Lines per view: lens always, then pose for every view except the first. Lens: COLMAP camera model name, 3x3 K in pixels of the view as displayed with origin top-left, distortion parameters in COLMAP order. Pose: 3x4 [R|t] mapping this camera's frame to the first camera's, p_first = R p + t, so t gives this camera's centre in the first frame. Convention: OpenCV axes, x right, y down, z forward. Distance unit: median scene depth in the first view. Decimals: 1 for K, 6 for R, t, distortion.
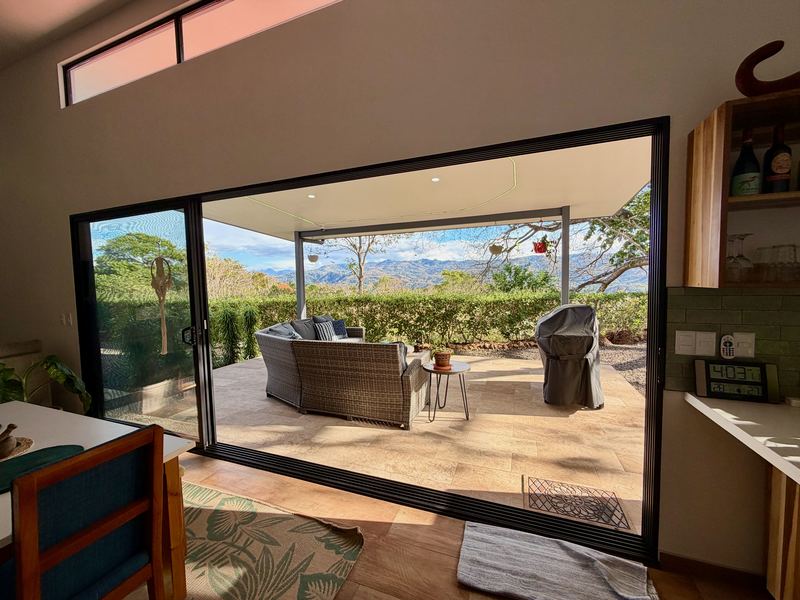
lens RADIAL K [[320.1, 0, 398.6], [0, 320.1, 298.4], [0, 0, 1]] dist [0.001550, -0.000496]
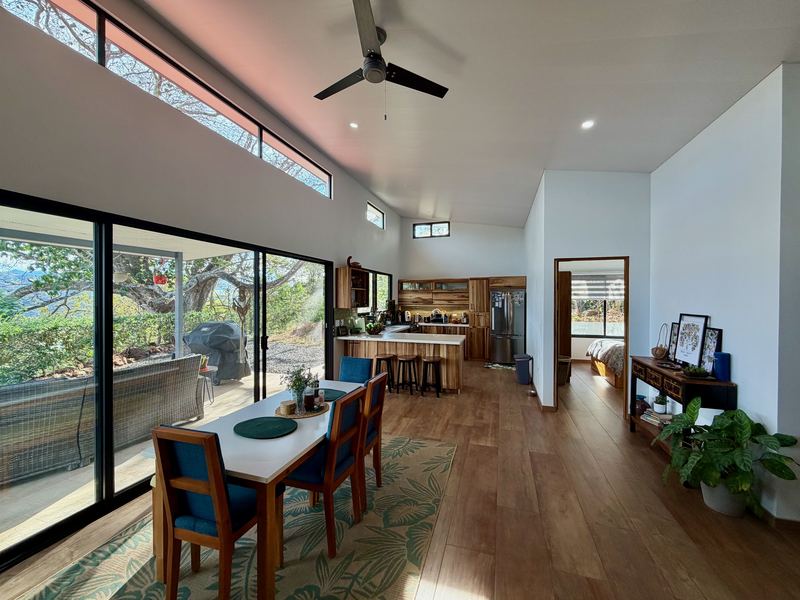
lens RADIAL K [[320.1, 0, 399.5], [0, 320.1, 301.8], [0, 0, 1]] dist [0.001550, -0.000496]
pose [[-0.062278, 0.017765, 0.997901, -2.844229], [0.054485, 0.998411, -0.014373, -0.004136], [-0.996571, 0.053475, -0.063147, 0.503569]]
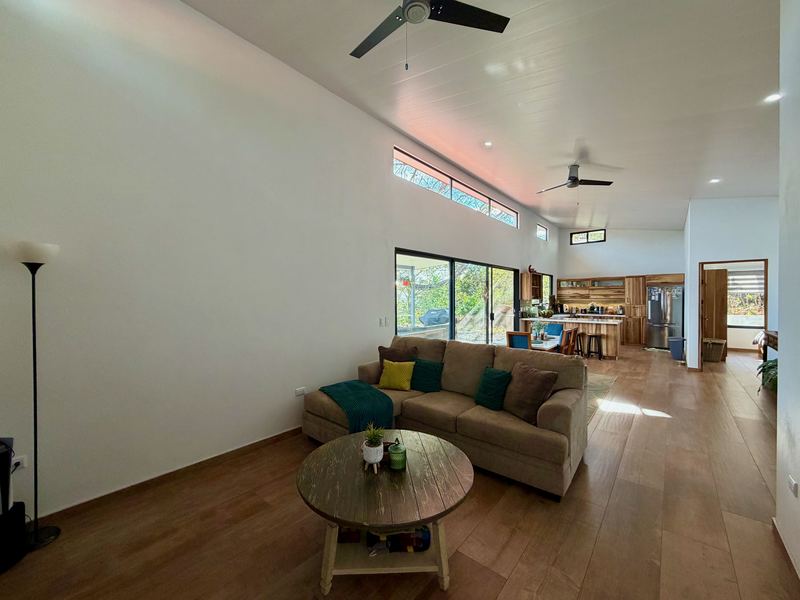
lens RADIAL K [[320.1, 0, 399.2], [0, 320.1, 300.3], [0, 0, 1]] dist [0.001550, -0.000496]
pose [[0.329681, 0.019930, 0.943882, -5.106446], [0.042909, 0.998428, -0.036069, 0.104172], [-0.943117, 0.052392, 0.328307, 1.167628]]
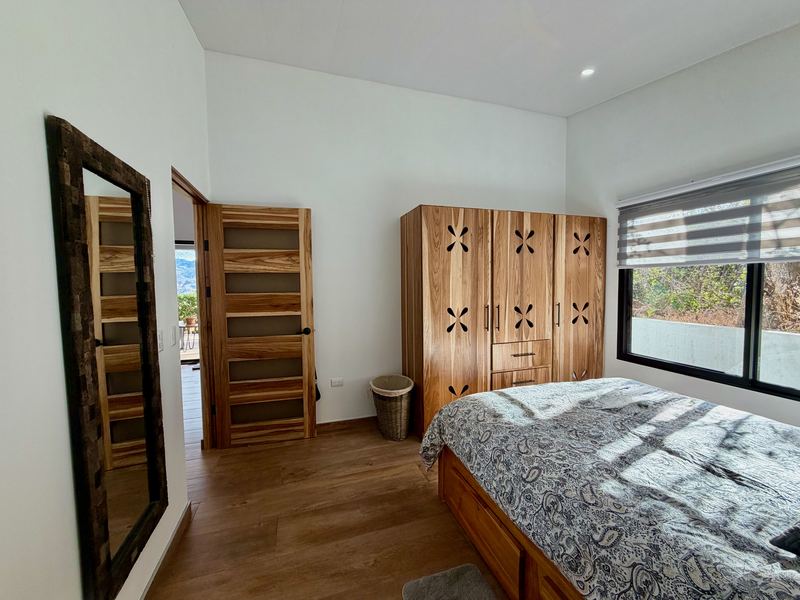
lens RADIAL K [[320.1, 0, 398.6], [0, 320.1, 302.4], [0, 0, 1]] dist [0.001550, -0.000496]
pose [[0.777900, -0.006912, 0.628350, -0.180132], [0.014864, 0.999862, -0.007403, 0.246339], [-0.628212, 0.015099, 0.777895, -3.262744]]
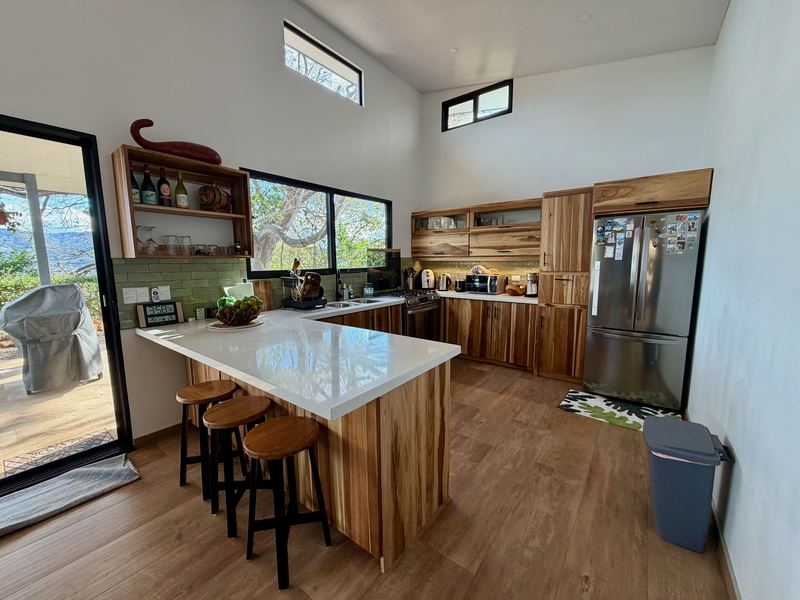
lens RADIAL K [[320.1, 0, 398.7], [0, 320.1, 300.5], [0, 0, 1]] dist [0.001550, -0.000496]
pose [[0.283994, -0.105046, 0.953054, -0.193359], [0.052396, 0.994196, 0.093968, 0.086808], [-0.957393, 0.023250, 0.287850, -0.662434]]
